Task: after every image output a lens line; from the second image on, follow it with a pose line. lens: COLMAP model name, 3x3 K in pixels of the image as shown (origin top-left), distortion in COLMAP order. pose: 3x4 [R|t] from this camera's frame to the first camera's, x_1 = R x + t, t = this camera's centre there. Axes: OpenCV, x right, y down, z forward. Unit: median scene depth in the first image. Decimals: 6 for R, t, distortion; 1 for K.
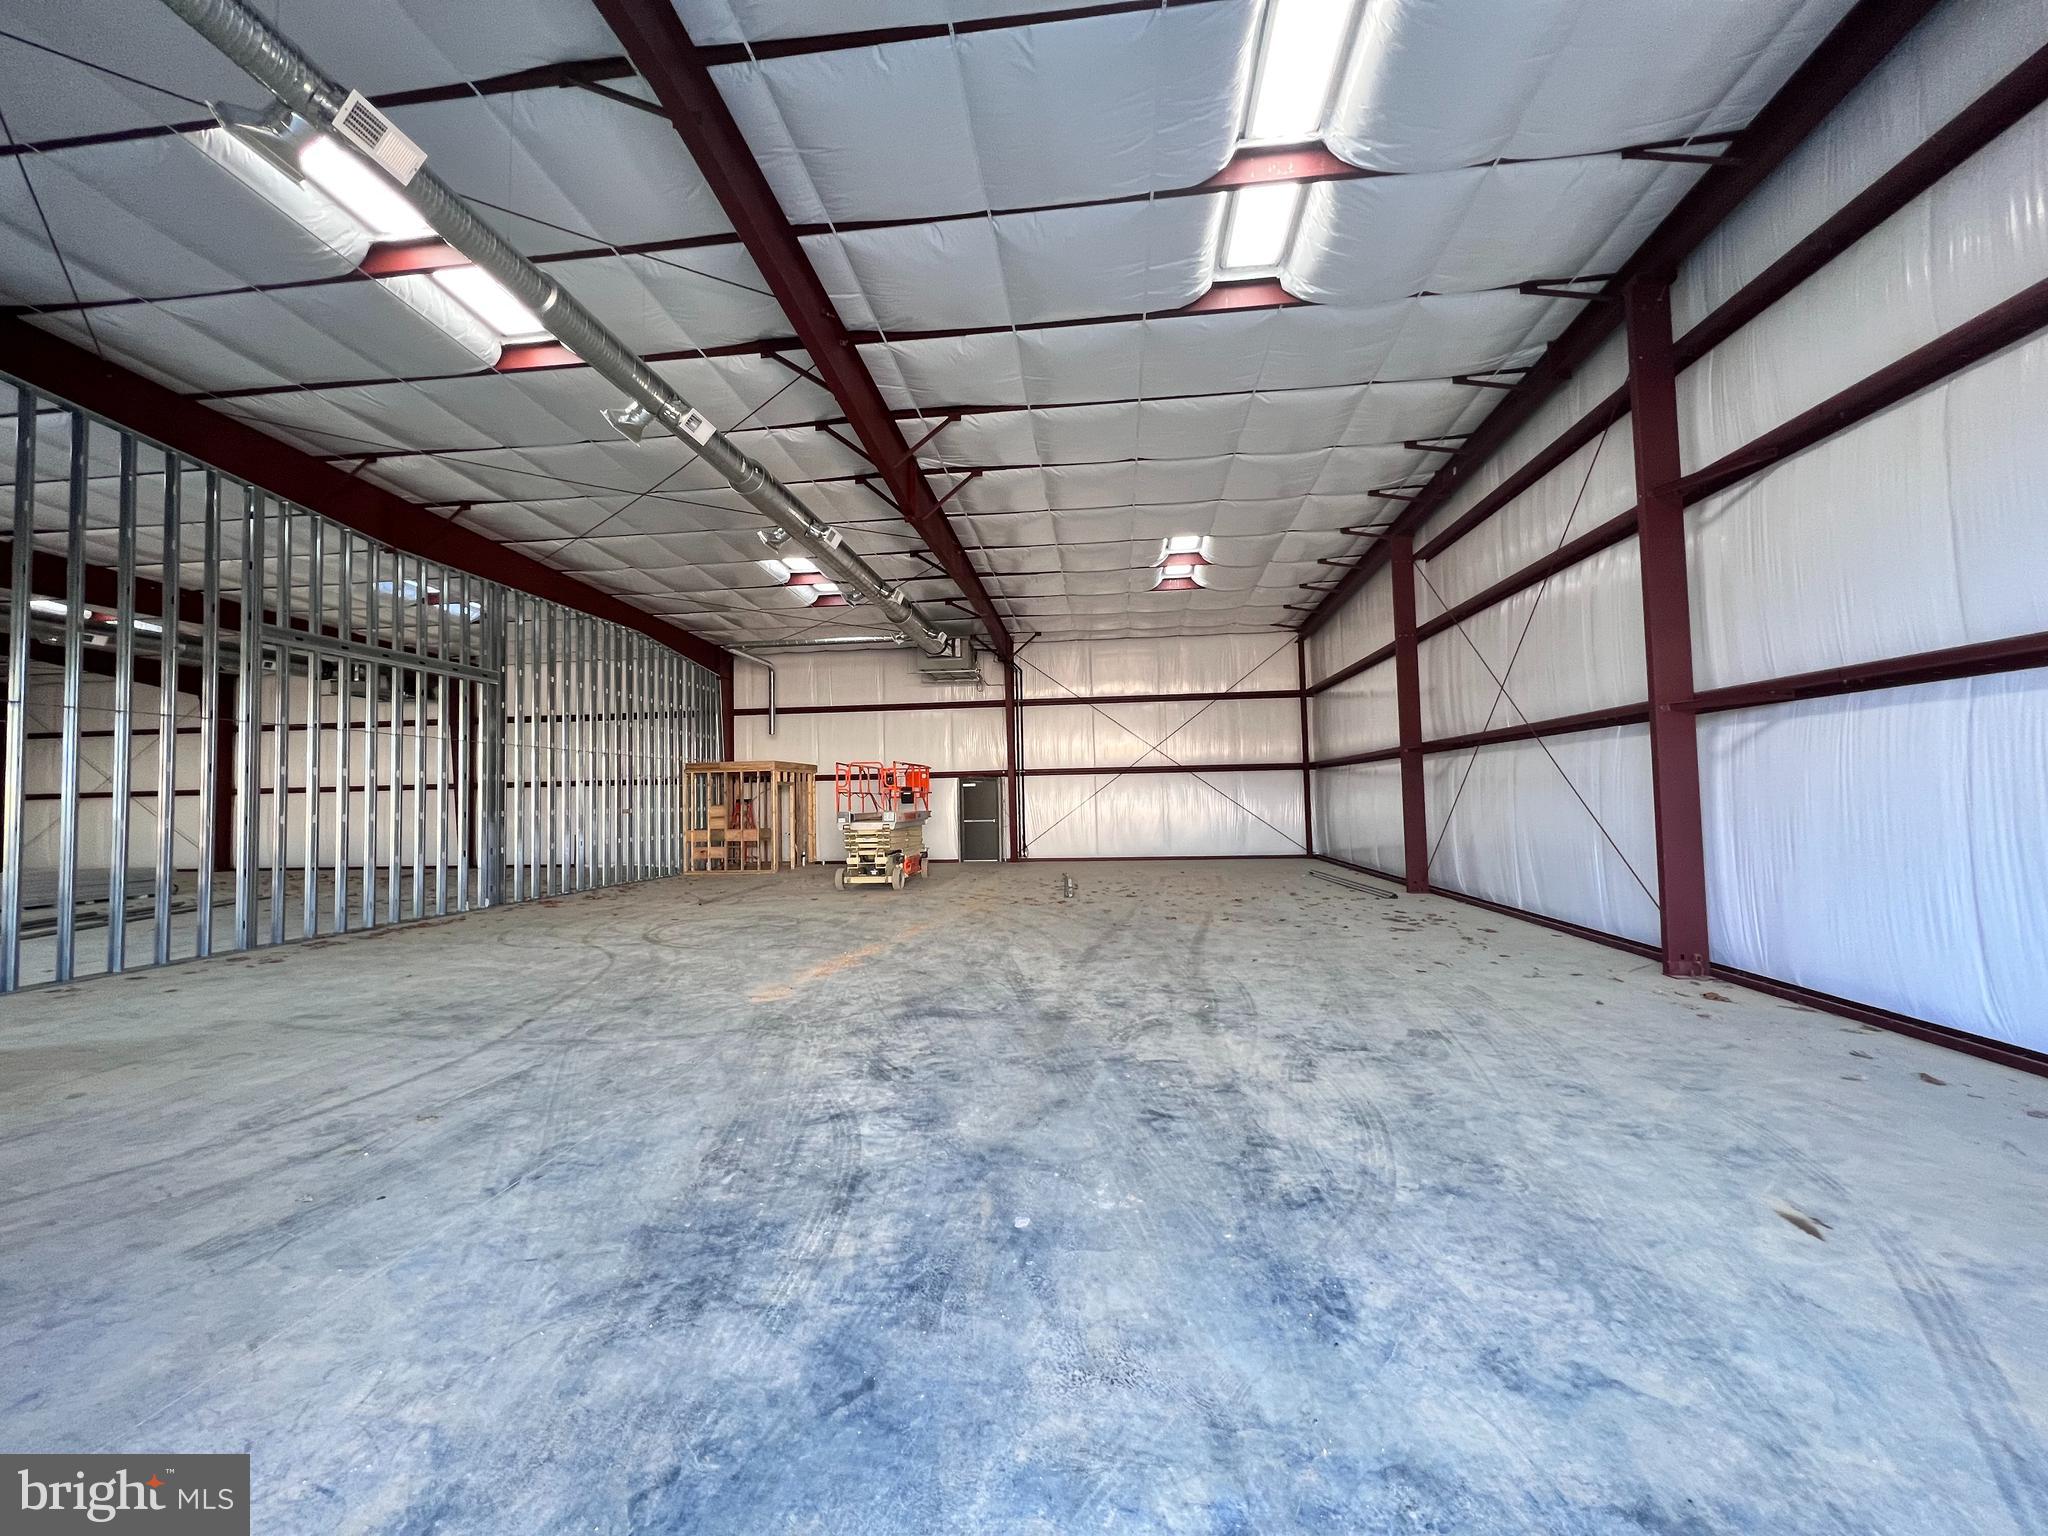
lens RADIAL K [[817.7, 0, 1021.9], [0, 817.7, 763.3], [0, 0, 1]] dist [-0.002697, 0.000947]
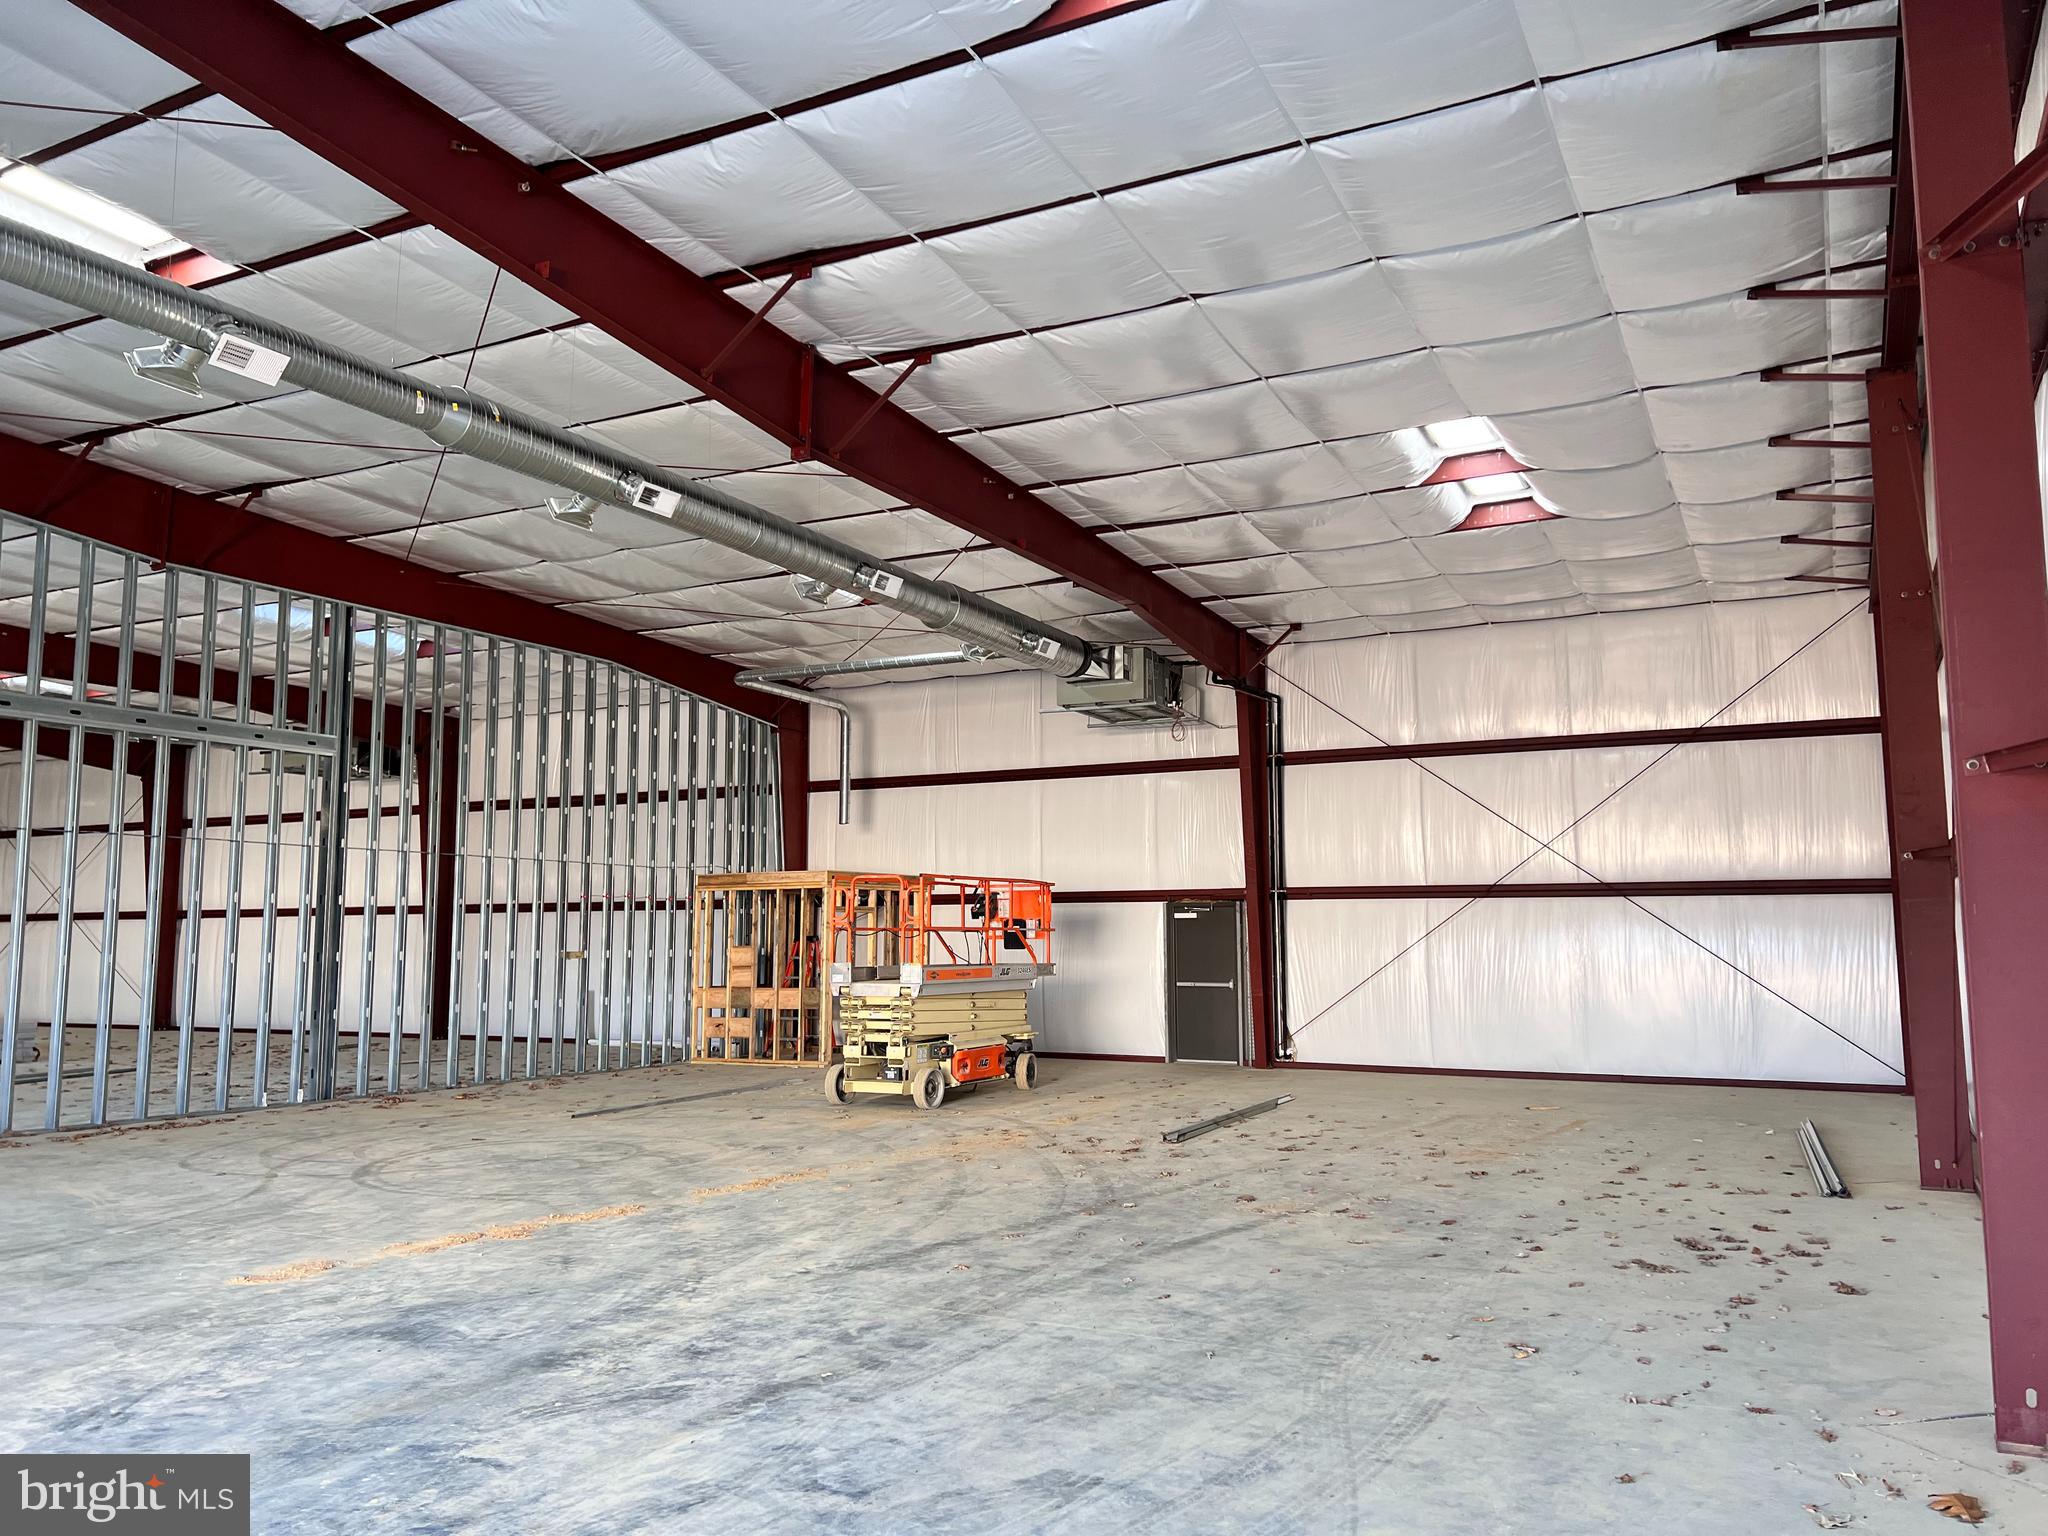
lens RADIAL K [[1526.1, 0, 1041.3], [0, 1526.1, 780.3], [0, 0, 1]] dist [0.069732, -0.073600]
pose [[0.934148, -0.019549, -0.356351, 0.472472], [-0.000536, 0.998421, -0.056178, -0.013202], [0.356887, 0.052669, 0.932662, 0.086110]]
